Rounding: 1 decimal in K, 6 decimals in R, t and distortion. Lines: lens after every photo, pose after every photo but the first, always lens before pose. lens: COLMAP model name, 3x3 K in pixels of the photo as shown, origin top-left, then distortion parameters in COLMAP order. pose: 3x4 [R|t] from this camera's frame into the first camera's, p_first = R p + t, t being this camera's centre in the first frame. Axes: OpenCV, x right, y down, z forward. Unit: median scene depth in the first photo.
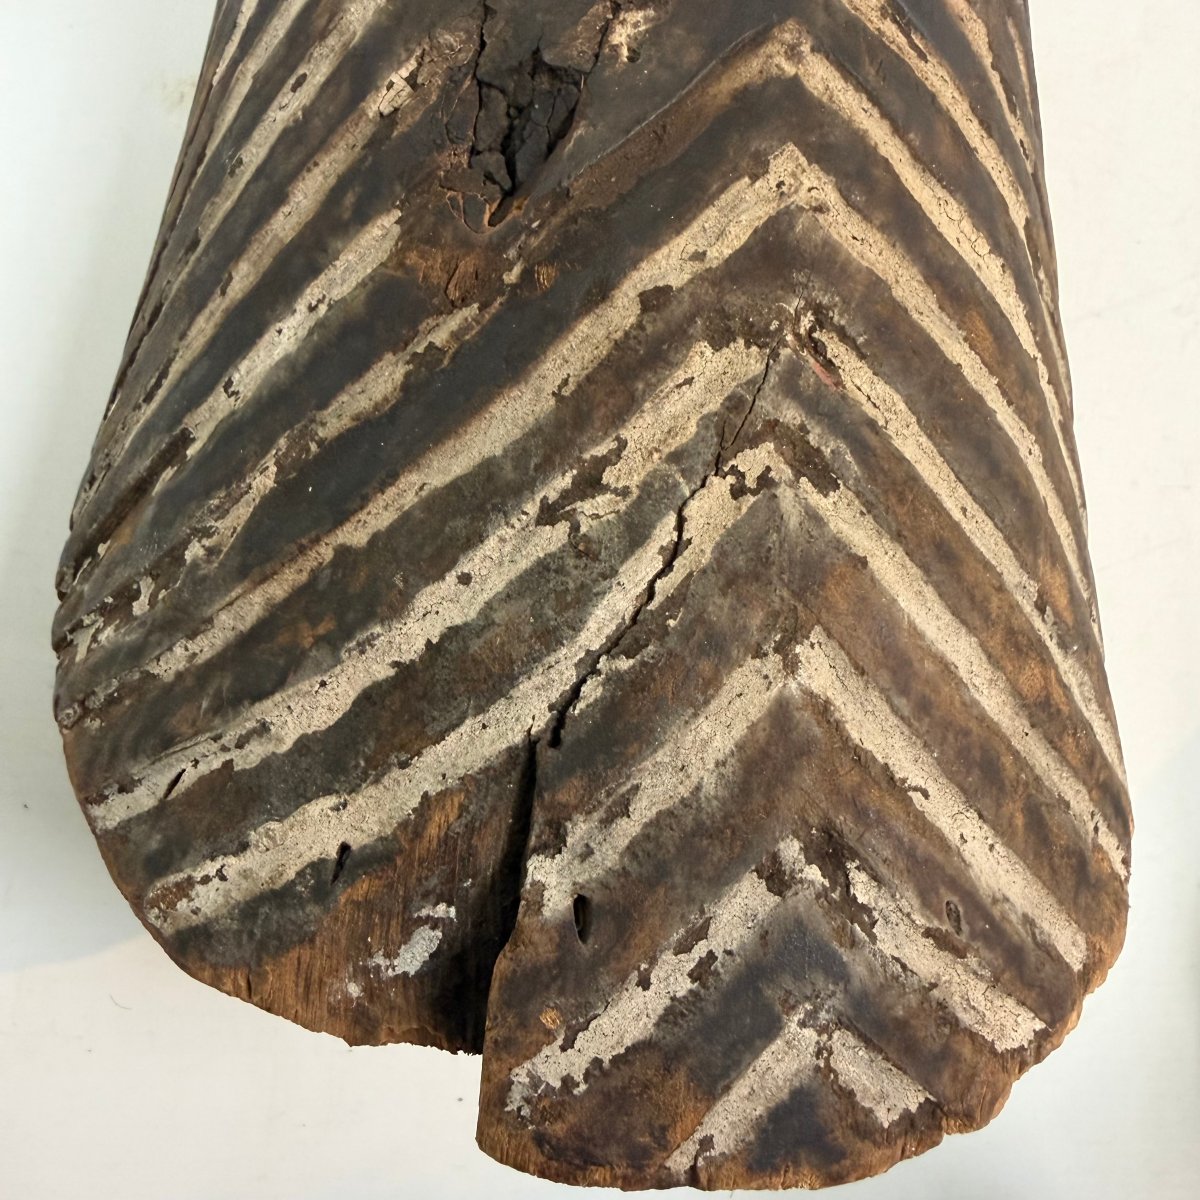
lens RADIAL K [[1170.8, 0, 597.5], [0, 1170.8, 526.2], [0, 0, 1]] dist [-0.001844, -0.000771]
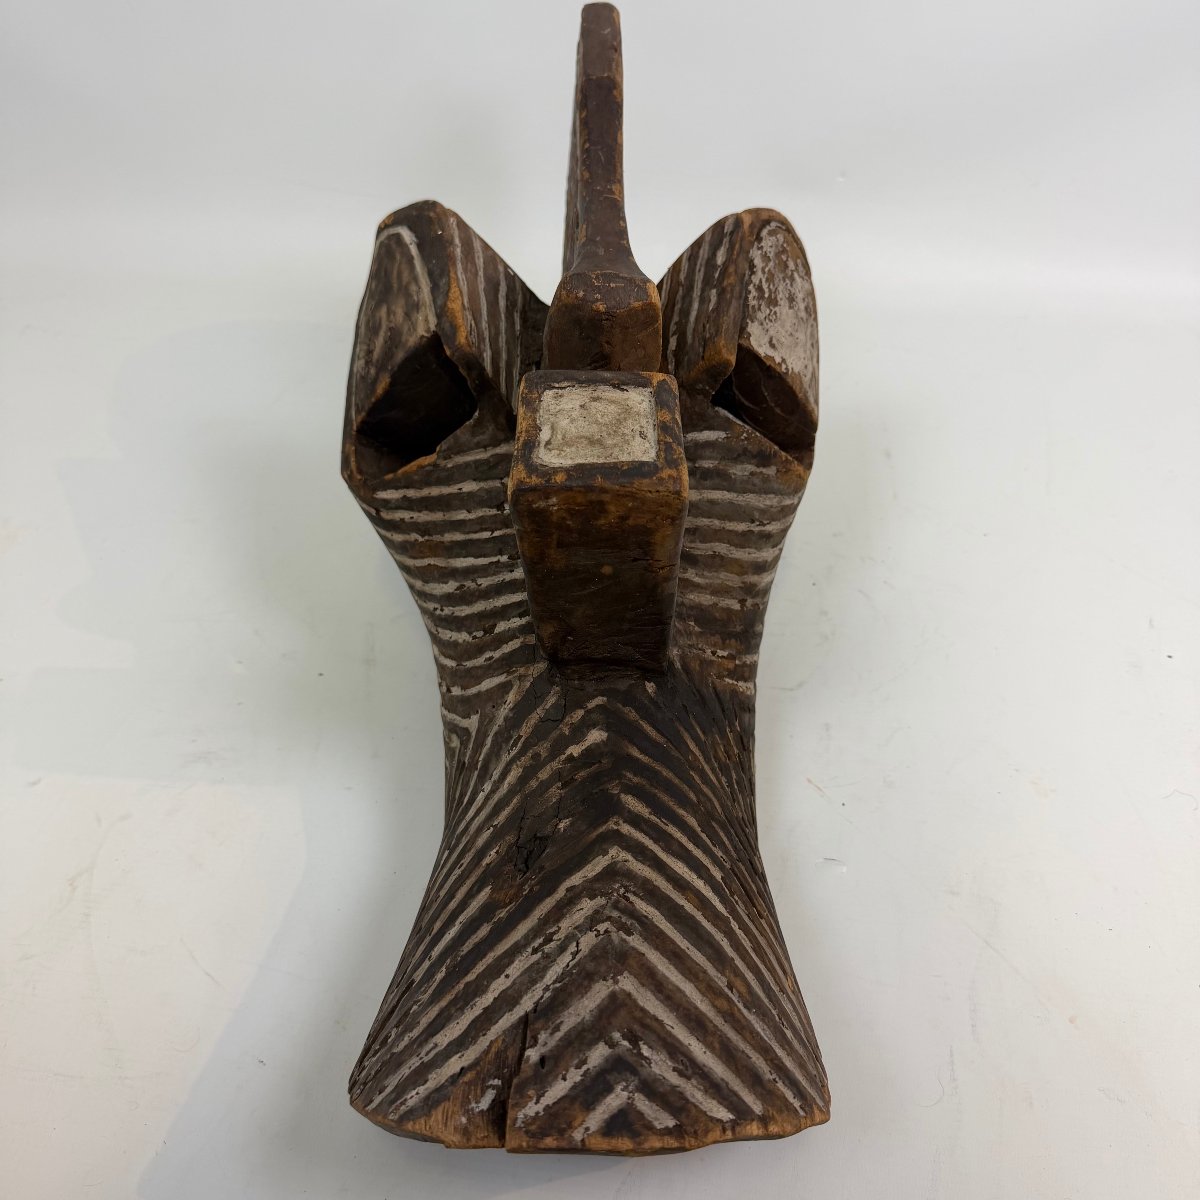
lens RADIAL K [[1140.7, 0, 593.5], [0, 1140.7, 604.3], [0, 0, 1]] dist [0.199814, -0.536413]
pose [[0.984890, -0.155128, -0.076992, 0.468491], [0.042763, 0.648640, -0.759893, 1.661656], [0.167821, 0.745118, 0.645472, -1.529629]]
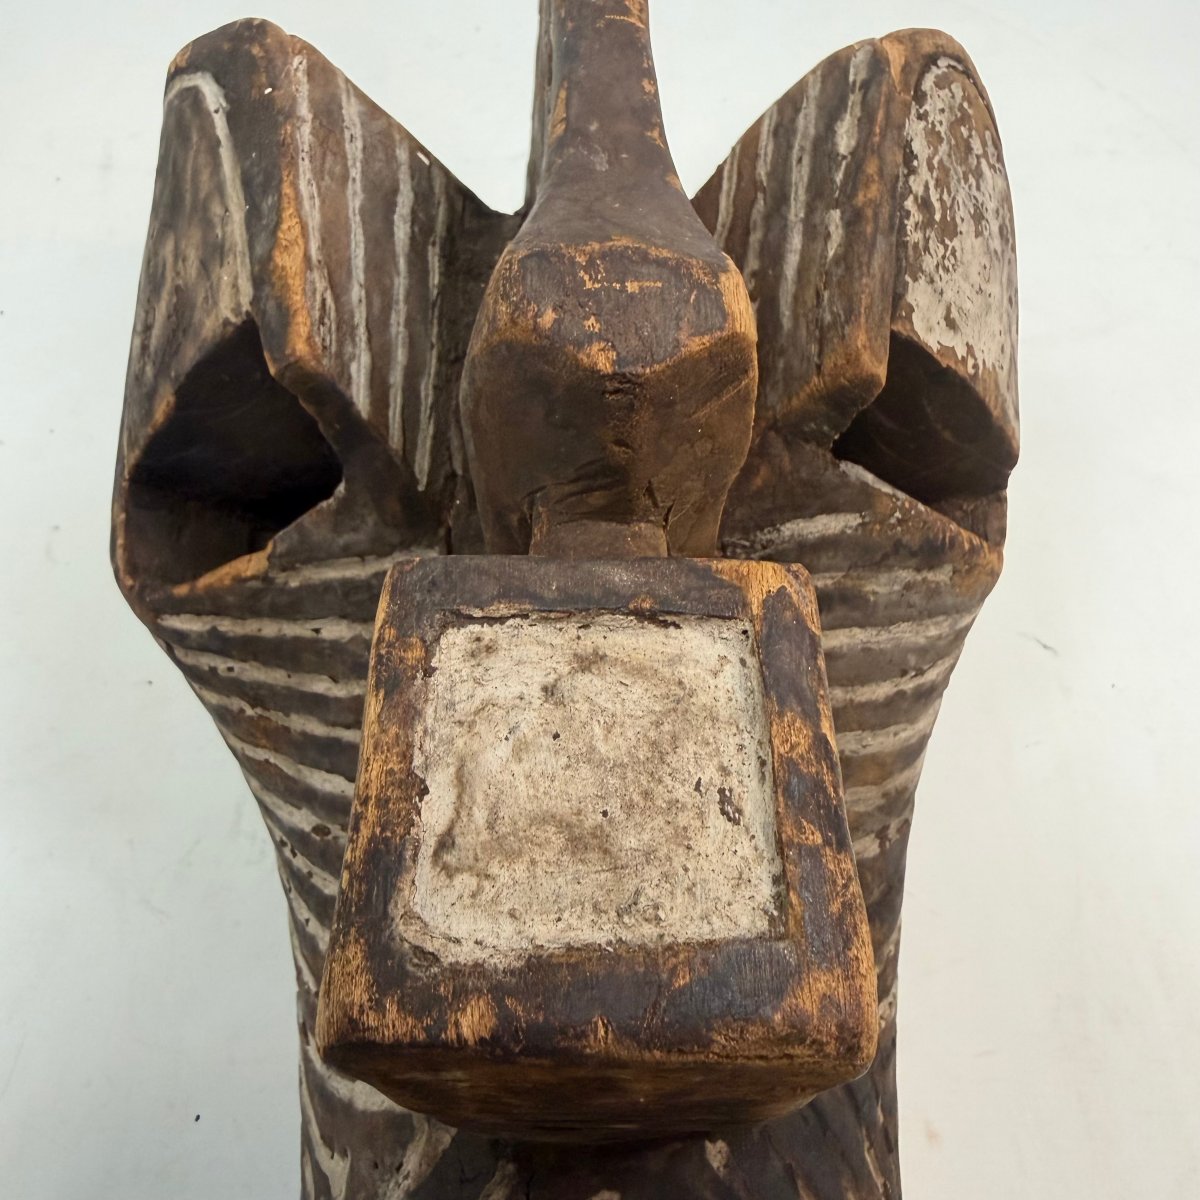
lens RADIAL K [[1170.8, 0, 597.5], [0, 1170.8, 526.2], [0, 0, 1]] dist [-0.001844, -0.000771]
pose [[0.983899, -0.151864, -0.094238, 0.452924], [0.048837, 0.735644, -0.675606, -0.498411], [0.171926, 0.660126, 0.731215, -0.797895]]
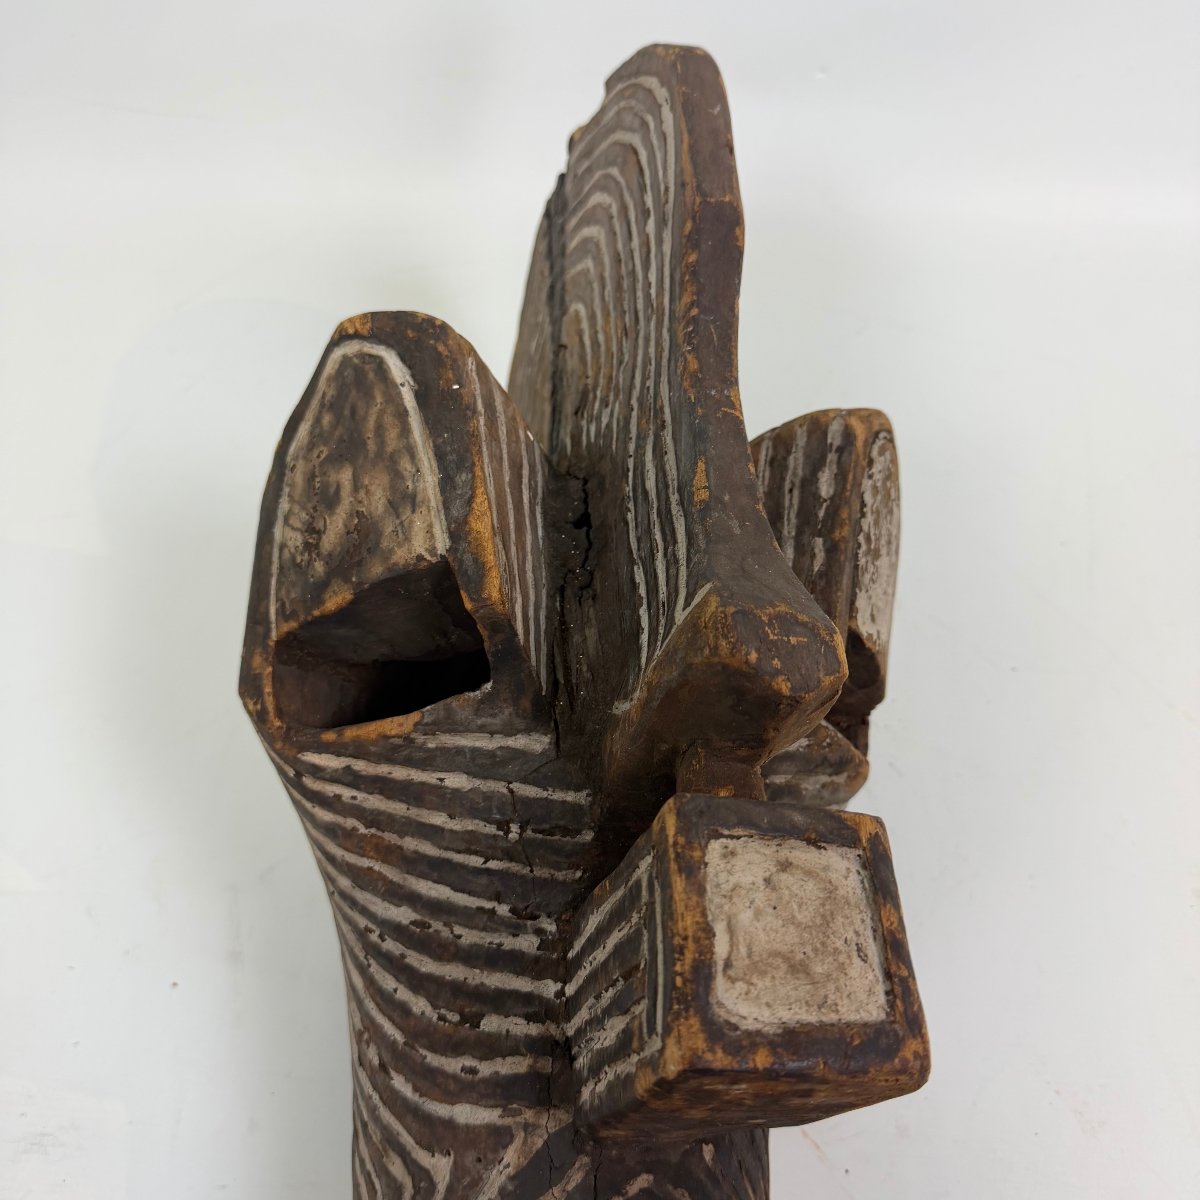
lens RADIAL K [[1154.6, 0, 595.0], [0, 1154.6, 602.7], [0, 0, 1]] dist [0.191337, -0.540224]
pose [[0.983986, -0.015652, 0.177557, -0.393252], [0.128332, 0.753532, -0.644763, -0.217850], [-0.123703, 0.657224, 0.743474, -1.715370]]
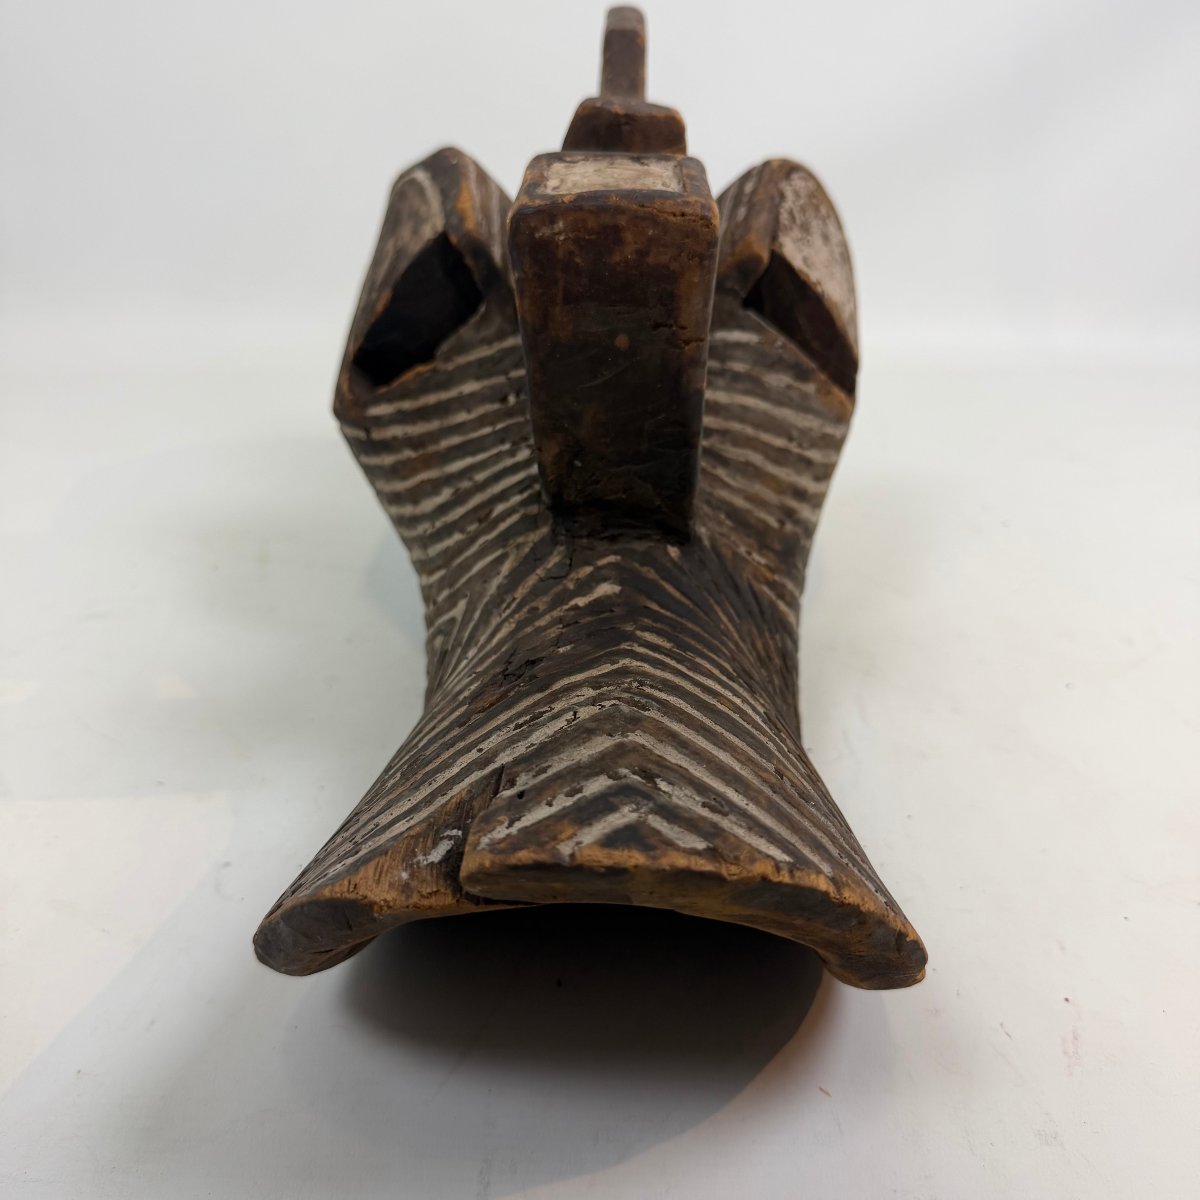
lens RADIAL K [[1154.6, 0, 595.0], [0, 1154.6, 602.7], [0, 0, 1]] dist [0.191337, -0.540224]
pose [[0.986382, -0.155826, -0.052619, 0.257221], [0.016909, 0.414314, -0.909977, 1.923664], [0.163599, 0.896695, 0.411307, -0.102348]]
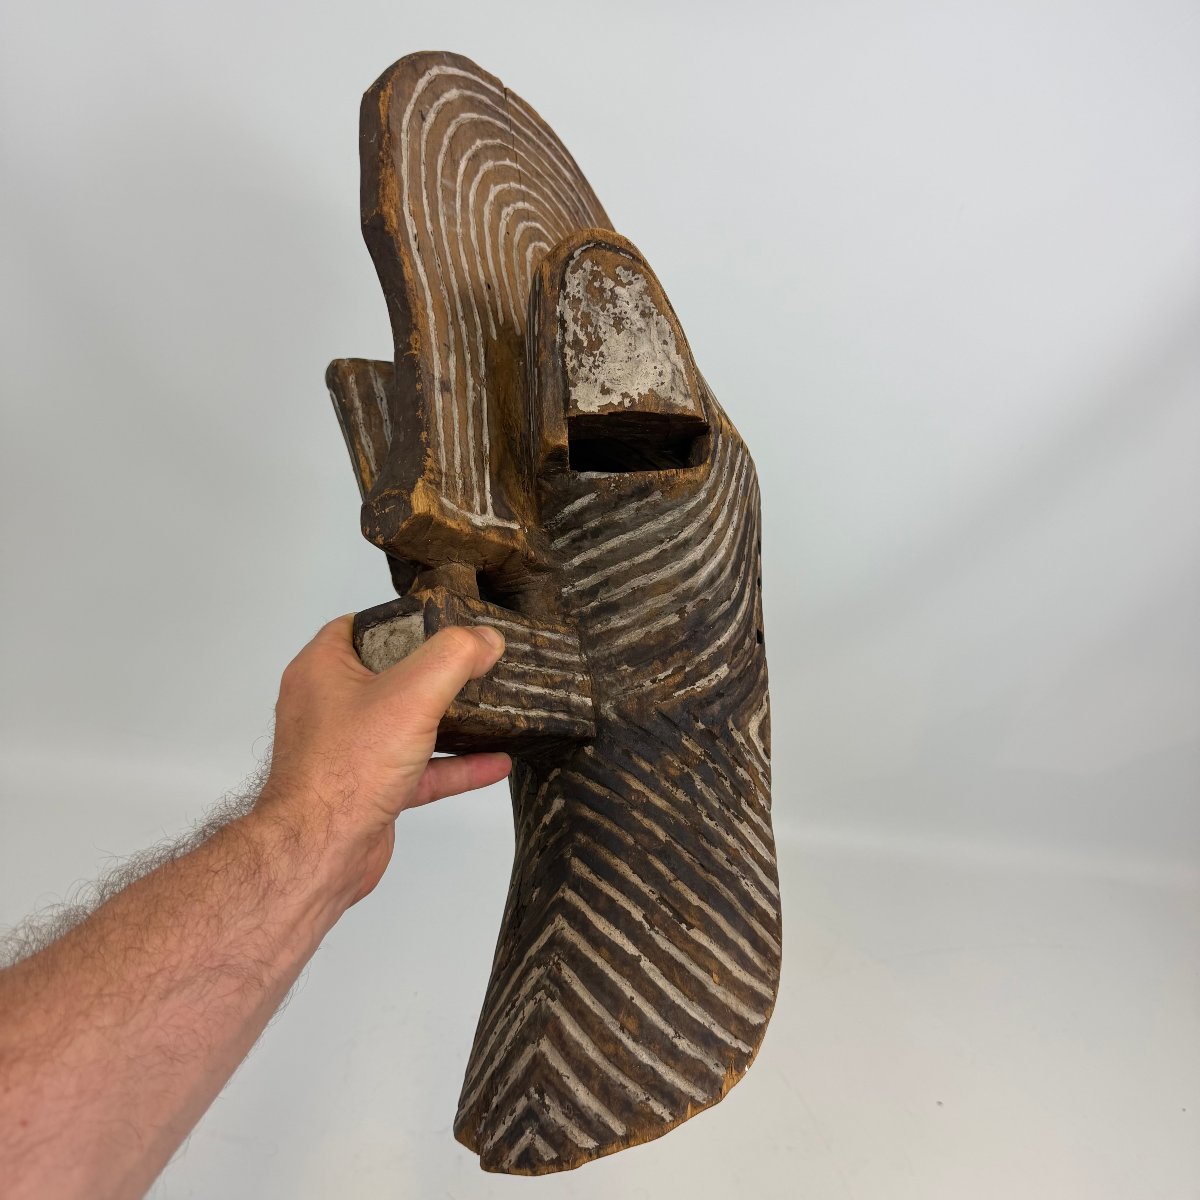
lens RADIAL K [[1140.7, 0, 593.5], [0, 1140.7, 604.3], [0, 0, 1]] dist [0.199814, -0.536413]
pose [[0.684429, -0.352005, -0.638475, 3.489664], [0.009269, 0.879857, -0.475148, 0.703197], [0.729021, 0.319287, 0.605462, -1.875524]]
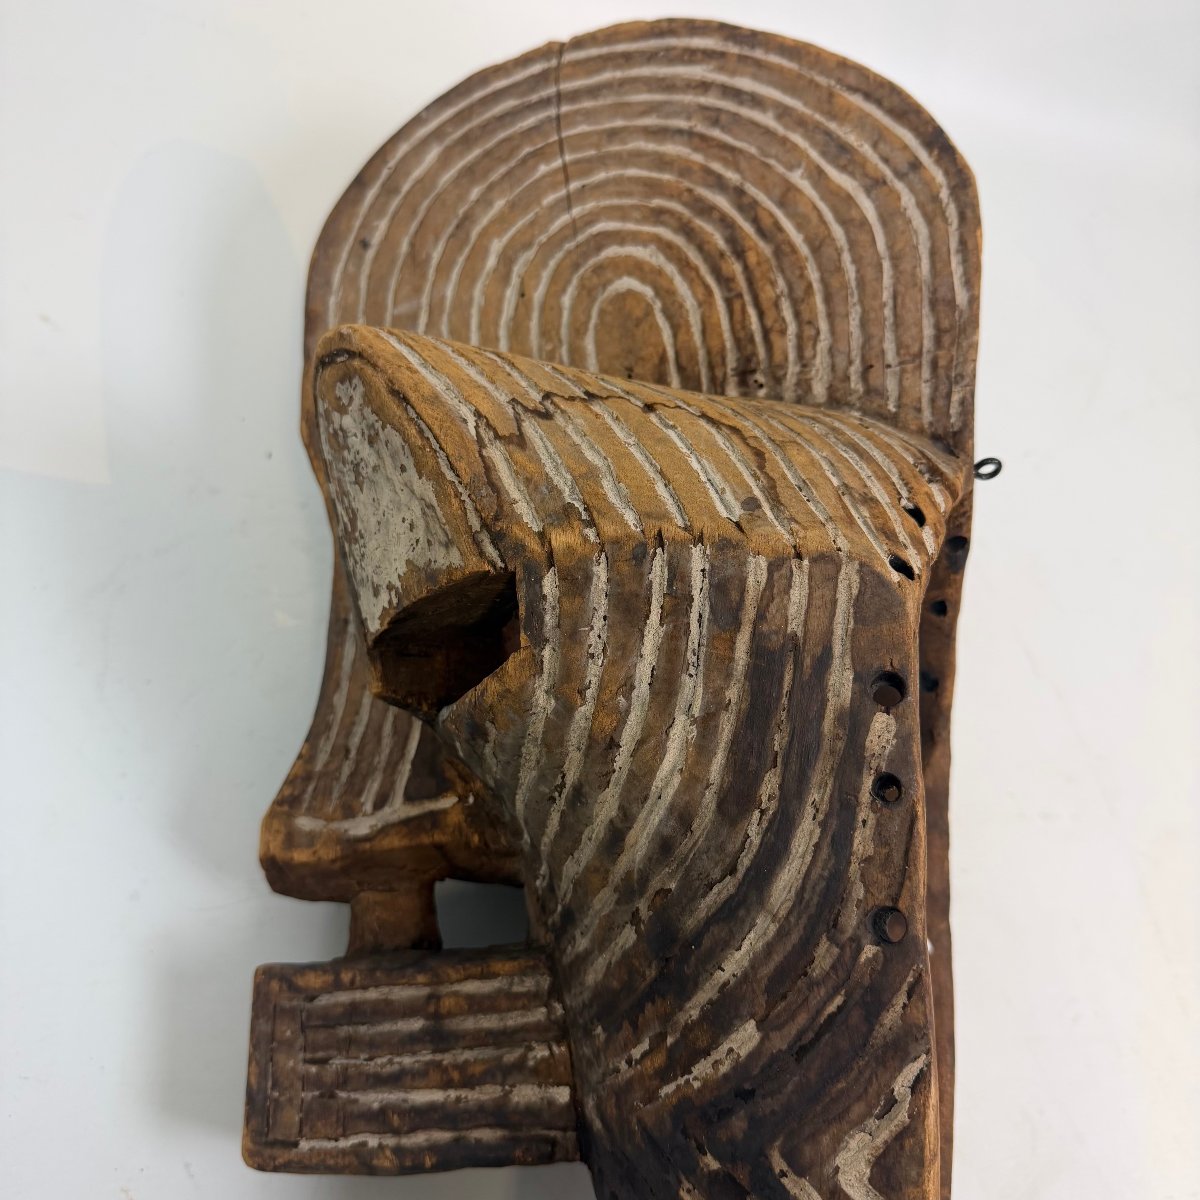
lens RADIAL K [[1154.6, 0, 595.0], [0, 1154.6, 602.7], [0, 0, 1]] dist [0.191337, -0.540224]
pose [[-0.457647, -0.327163, -0.826755, 2.951919], [-0.157610, 0.944967, -0.286698, -1.446450], [0.875053, -0.000902, -0.484026, 2.391500]]
